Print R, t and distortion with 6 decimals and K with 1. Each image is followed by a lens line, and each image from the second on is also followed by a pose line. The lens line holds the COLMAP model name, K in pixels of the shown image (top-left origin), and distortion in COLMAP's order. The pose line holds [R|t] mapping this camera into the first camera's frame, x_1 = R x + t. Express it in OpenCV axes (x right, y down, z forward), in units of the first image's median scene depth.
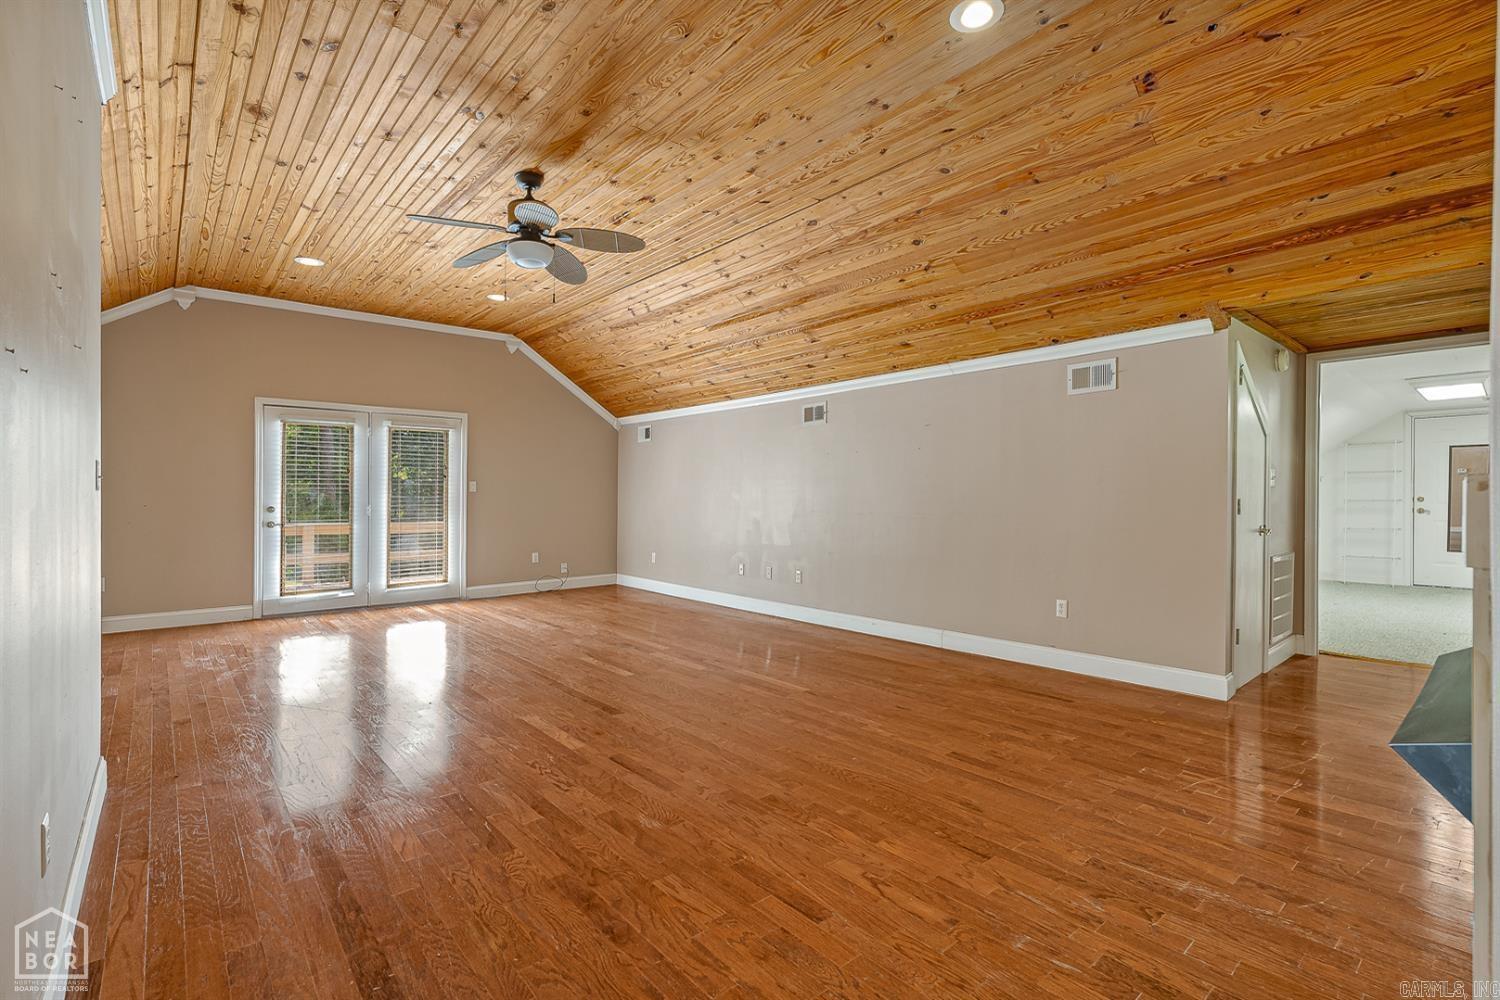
lens RADIAL K [[688.0, 0, 746.8], [0, 688.0, 498.1], [0, 0, 1]] dist [-0.008710, 0.004014]
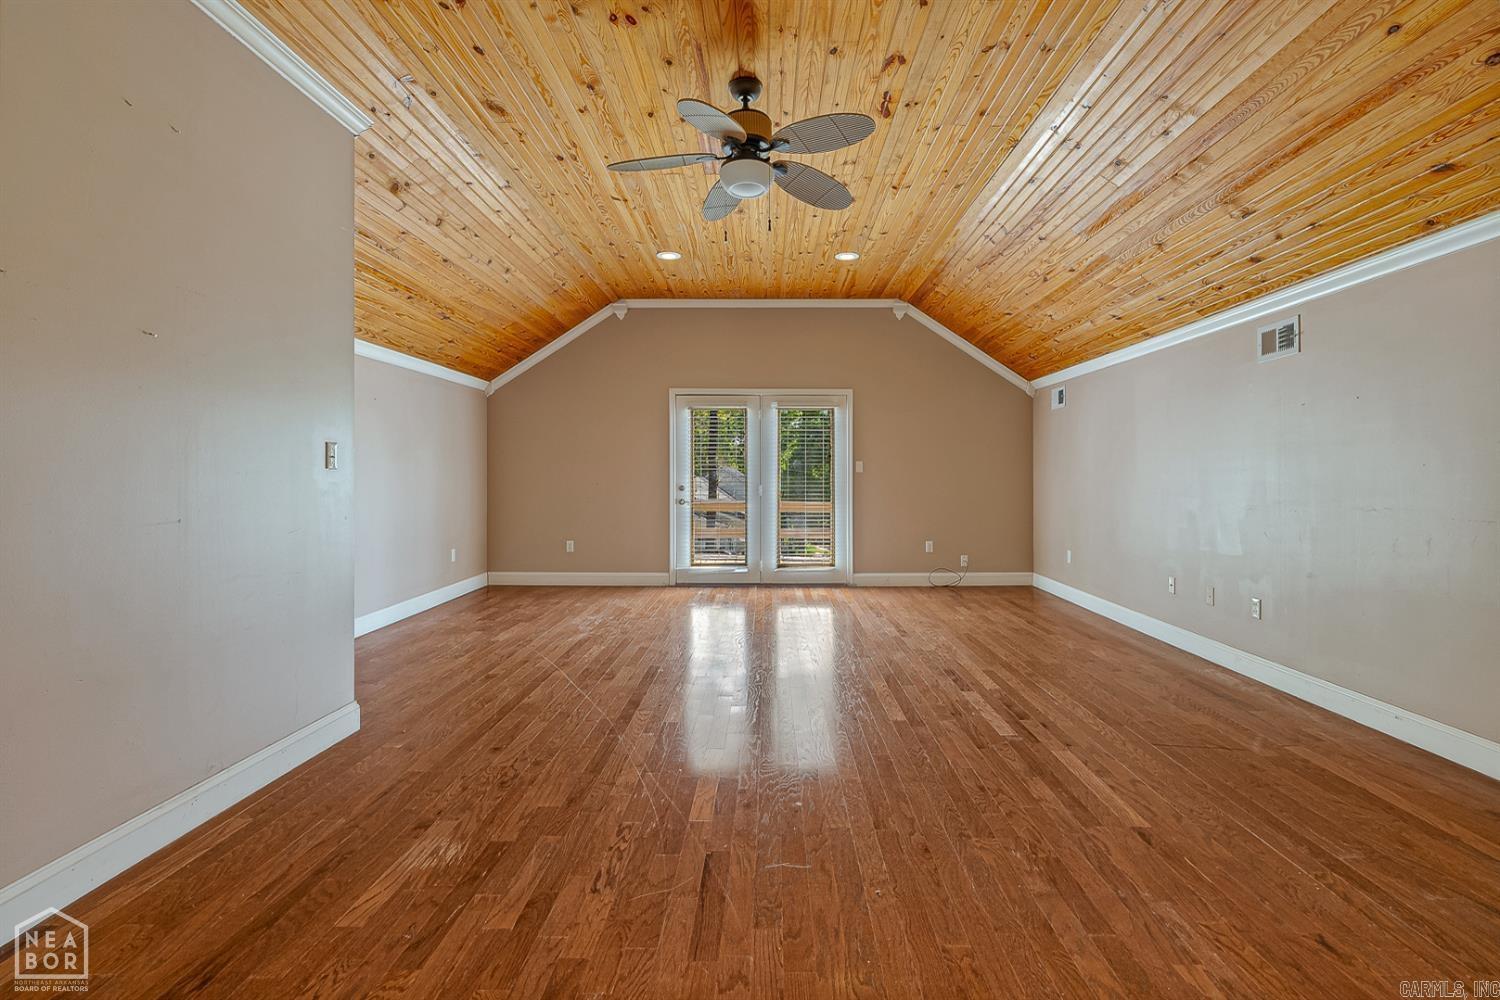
lens RADIAL K [[688.0, 0, 764.5], [0, 688.0, 467.2], [0, 0, 1]] dist [-0.008710, 0.004014]
pose [[0.758346, -0.008023, -0.651803, 0.139064], [-0.004839, 0.999827, -0.017936, 0.001661], [0.651834, 0.016755, 0.758176, 0.242103]]
